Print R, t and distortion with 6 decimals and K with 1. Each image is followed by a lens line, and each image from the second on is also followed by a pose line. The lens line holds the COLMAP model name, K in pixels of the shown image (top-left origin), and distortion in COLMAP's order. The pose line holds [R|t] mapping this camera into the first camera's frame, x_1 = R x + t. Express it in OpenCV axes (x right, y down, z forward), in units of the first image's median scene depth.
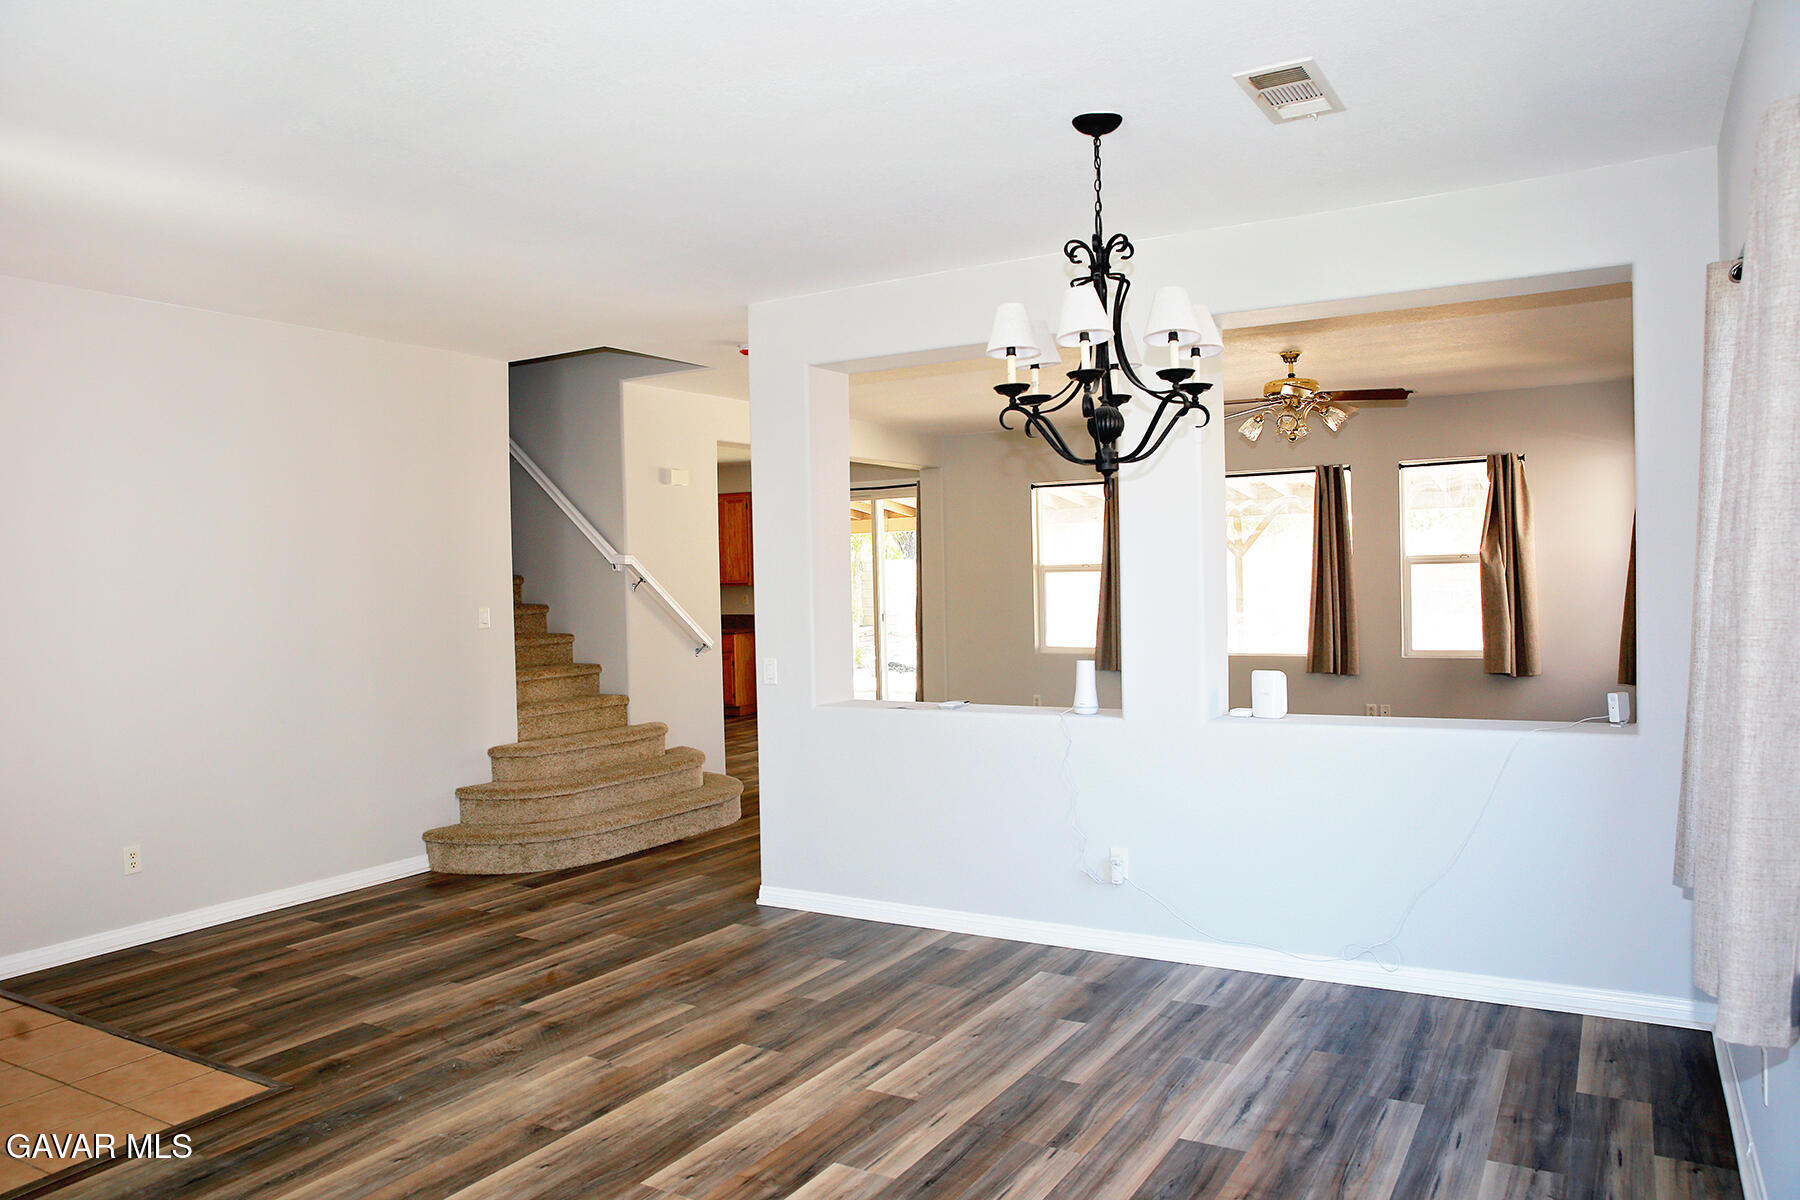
lens RADIAL K [[1267.5, 0, 905.0], [0, 1267.5, 610.1], [0, 0, 1]] dist [-0.096082, 0.076256]
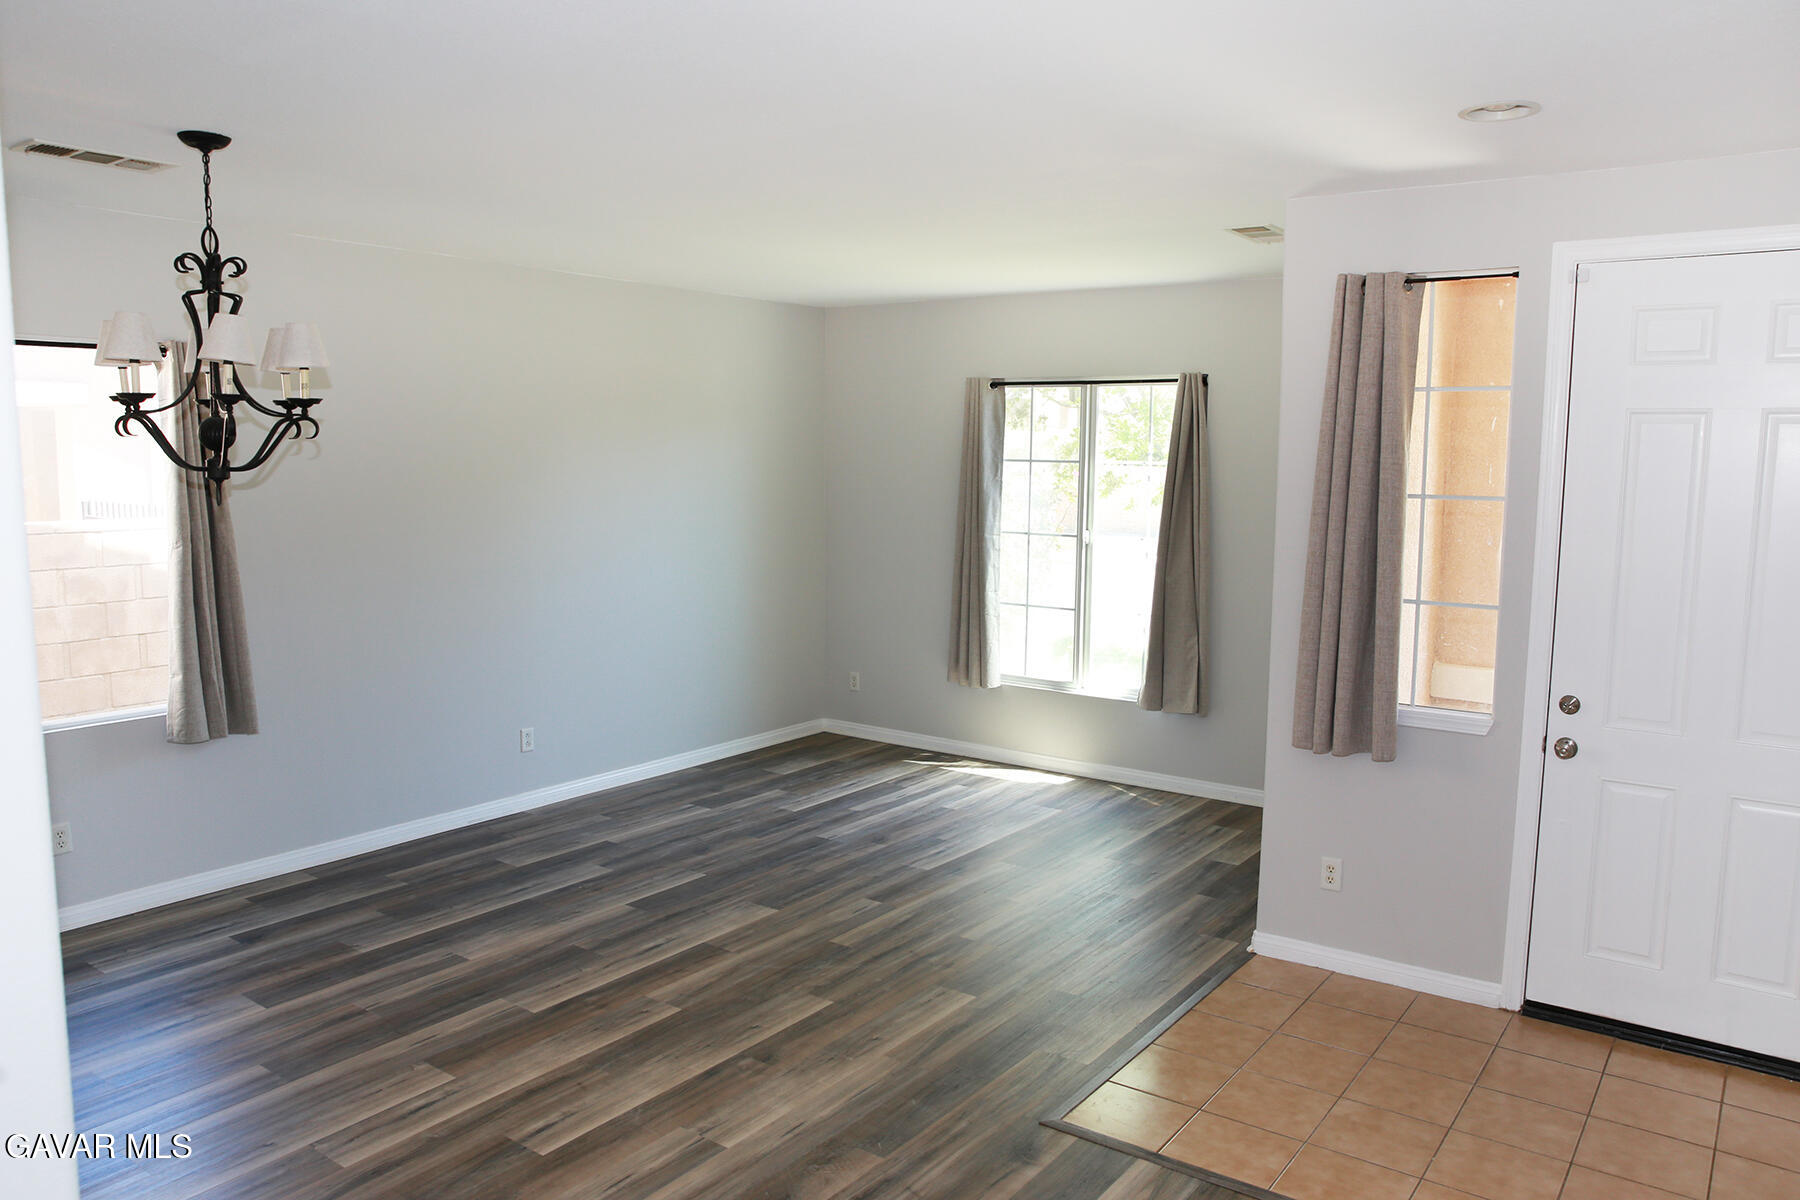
lens RADIAL K [[1267.5, 0, 905.0], [0, 1267.5, 610.1], [0, 0, 1]] dist [-0.096082, 0.076256]
pose [[-0.996326, 0.002096, 0.085611, -0.499302], [0.014295, 0.989745, 0.142128, -0.138138], [-0.084435, 0.142830, -0.986139, 1.974396]]
